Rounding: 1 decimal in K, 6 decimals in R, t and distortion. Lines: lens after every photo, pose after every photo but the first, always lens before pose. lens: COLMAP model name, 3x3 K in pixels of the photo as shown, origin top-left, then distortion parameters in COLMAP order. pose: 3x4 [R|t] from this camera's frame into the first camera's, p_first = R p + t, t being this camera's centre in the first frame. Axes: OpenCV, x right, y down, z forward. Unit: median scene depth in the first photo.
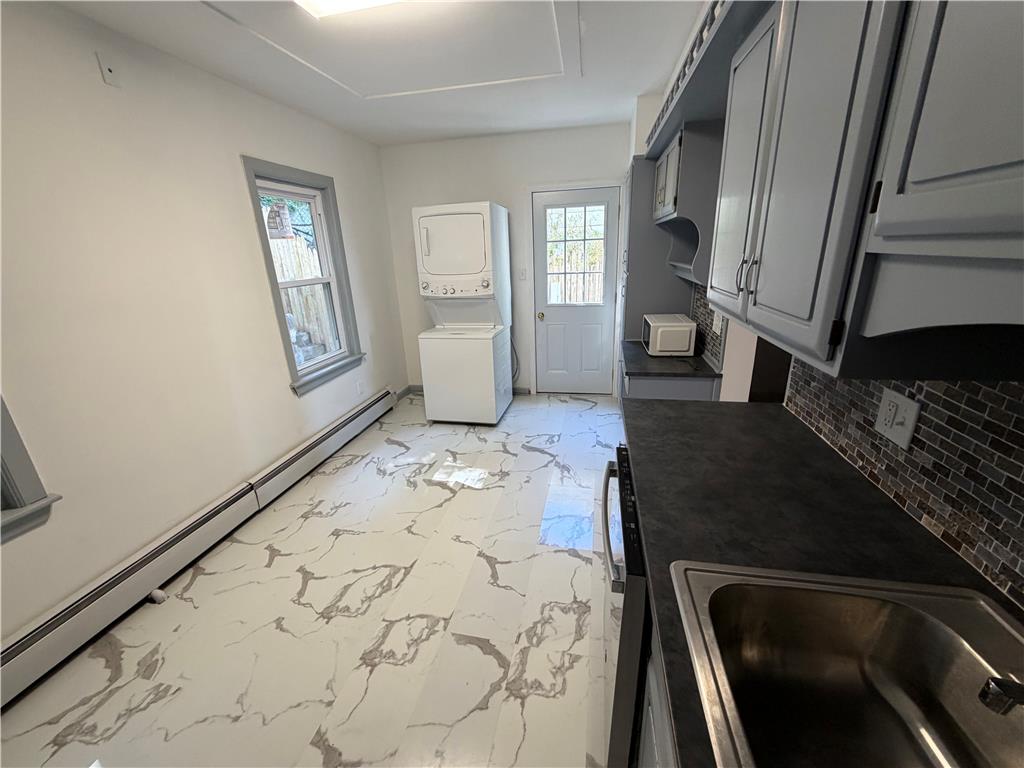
lens RADIAL K [[409.2, 0, 512.3], [0, 409.2, 387.7], [0, 0, 1]] dist [0.001367, -0.000732]
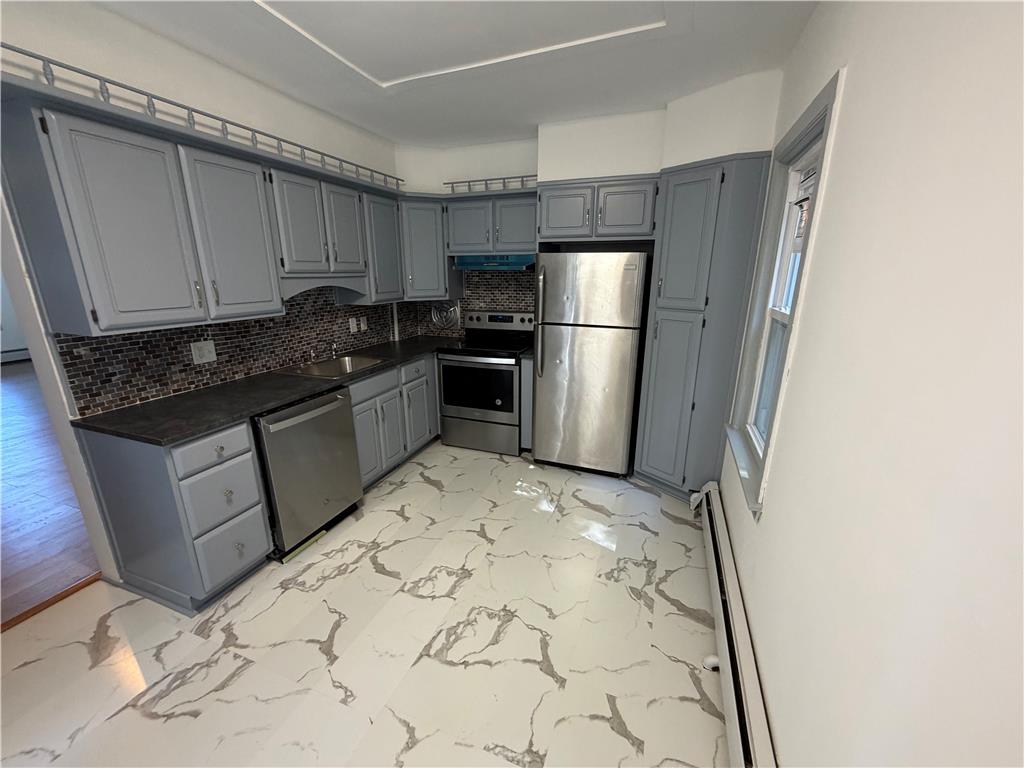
lens RADIAL K [[409.2, 0, 509.7], [0, 409.2, 383.6], [0, 0, 1]] dist [0.001367, -0.000732]
pose [[-0.985192, -0.010749, 0.171115, -0.715735], [0.086929, 0.828927, 0.552560, -0.568678], [-0.147782, 0.559253, -0.815718, 1.731582]]
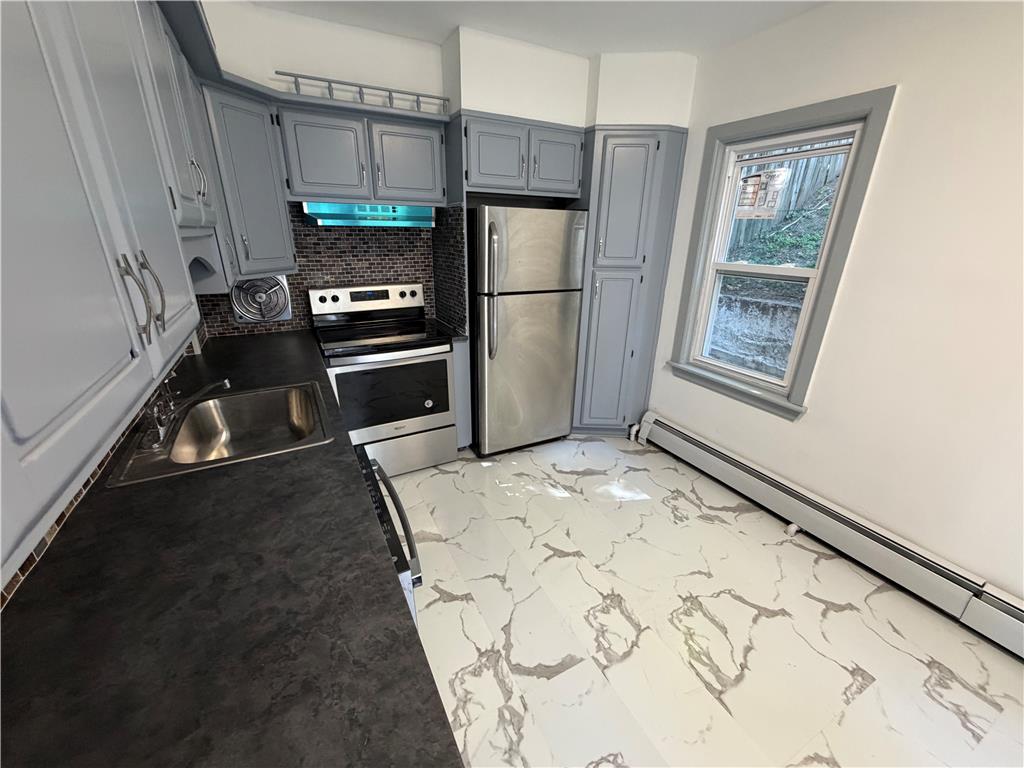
lens RADIAL K [[409.2, 0, 512.5], [0, 409.2, 383.7], [0, 0, 1]] dist [0.001367, -0.000732]
pose [[-0.773988, 0.243790, -0.584388, 0.379722], [-0.192258, 0.788861, 0.583725, -0.404264], [0.603307, 0.564150, -0.563698, 1.143074]]
